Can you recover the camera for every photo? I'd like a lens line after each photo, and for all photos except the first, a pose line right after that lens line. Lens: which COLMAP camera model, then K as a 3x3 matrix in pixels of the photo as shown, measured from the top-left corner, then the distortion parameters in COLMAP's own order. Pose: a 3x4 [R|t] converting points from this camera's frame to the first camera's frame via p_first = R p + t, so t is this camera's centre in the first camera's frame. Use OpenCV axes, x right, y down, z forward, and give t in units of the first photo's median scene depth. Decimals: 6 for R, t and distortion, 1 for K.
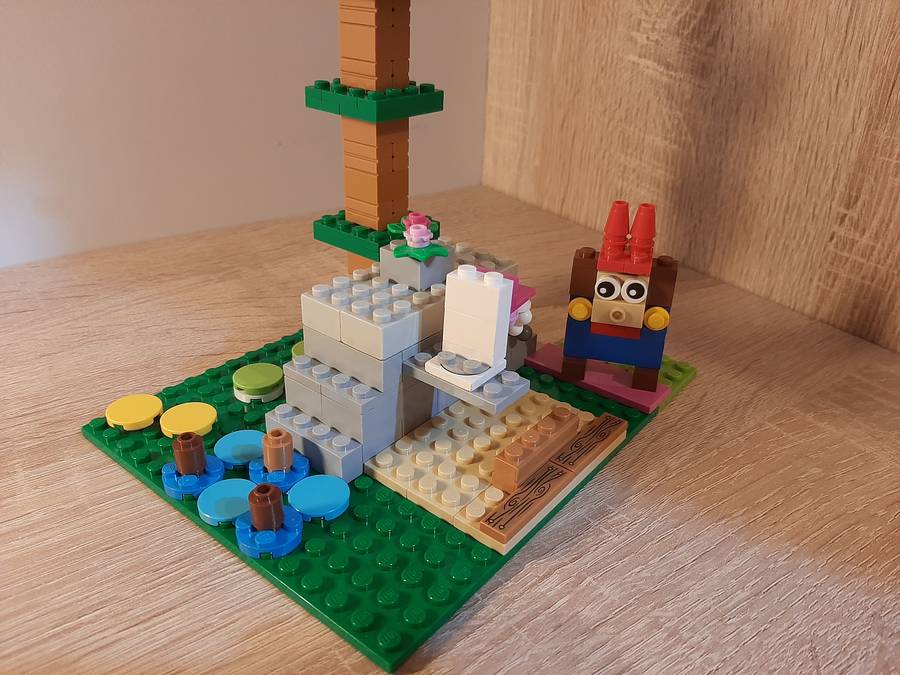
lens RADIAL K [[727.4, 0, 453.1], [0, 727.4, 336.9], [0, 0, 1]] dist [0.030308, -0.114318]
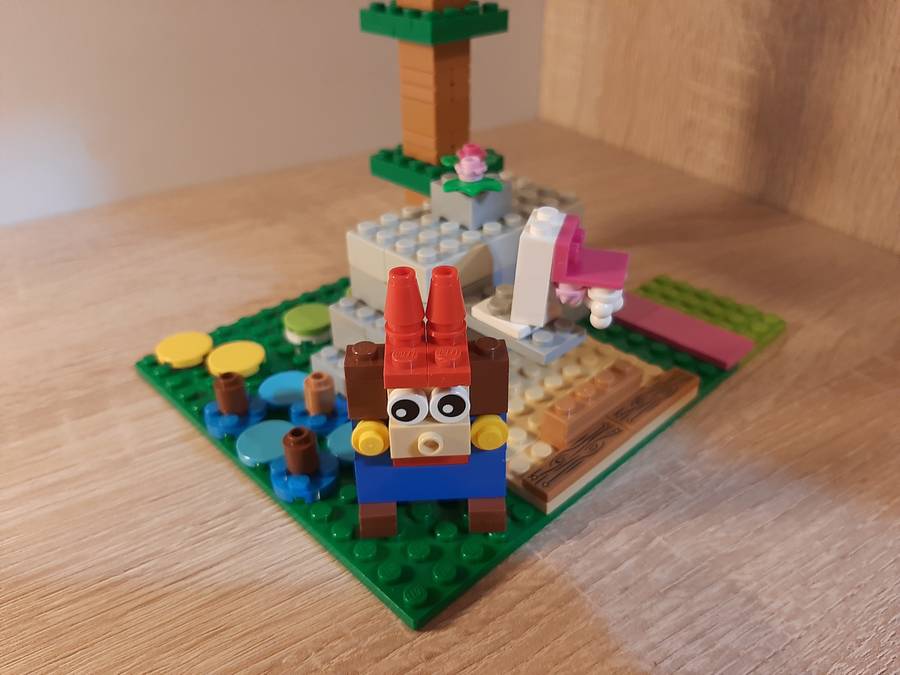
lens RADIAL K [[750.4, 0, 450.0], [0, 750.4, 337.5], [0, 0, 1]] dist [-0.015773, -0.070847]
pose [[0.997064, -0.004579, -0.076431, -0.002186], [0.009715, 0.997708, 0.066960, 0.006288], [0.075949, -0.067506, 0.994824, 0.030491]]
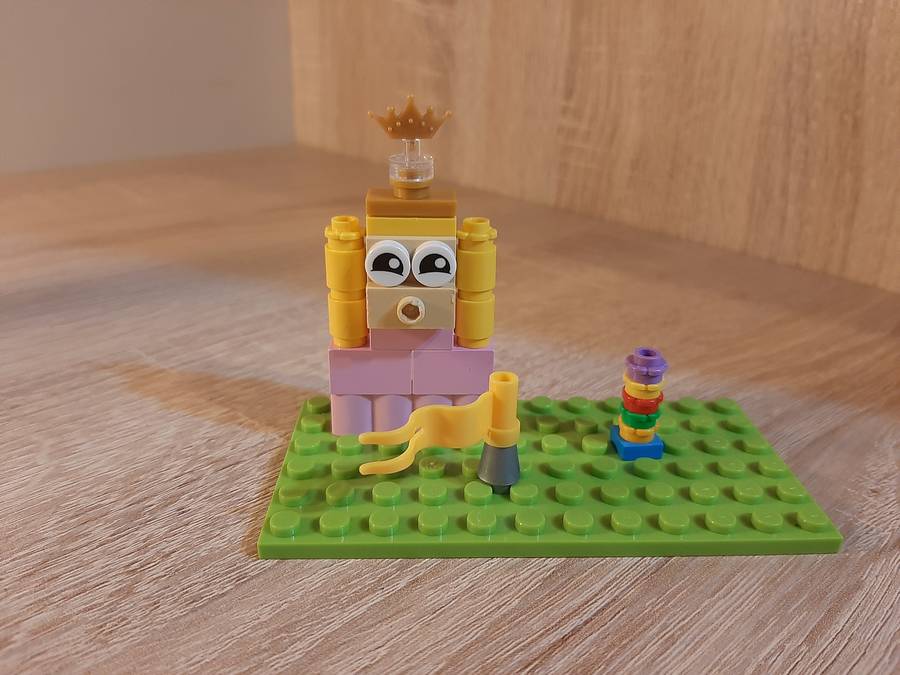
lens RADIAL K [[736.0, 0, 451.5], [0, 736.0, 339.4], [0, 0, 1]] dist [0.019563, -0.115118]
pose [[0.992640, -0.052762, 0.109005, 0.202638], [0.060281, 0.995938, -0.066879, 0.235290], [-0.105034, 0.072958, 0.991789, -0.078610]]
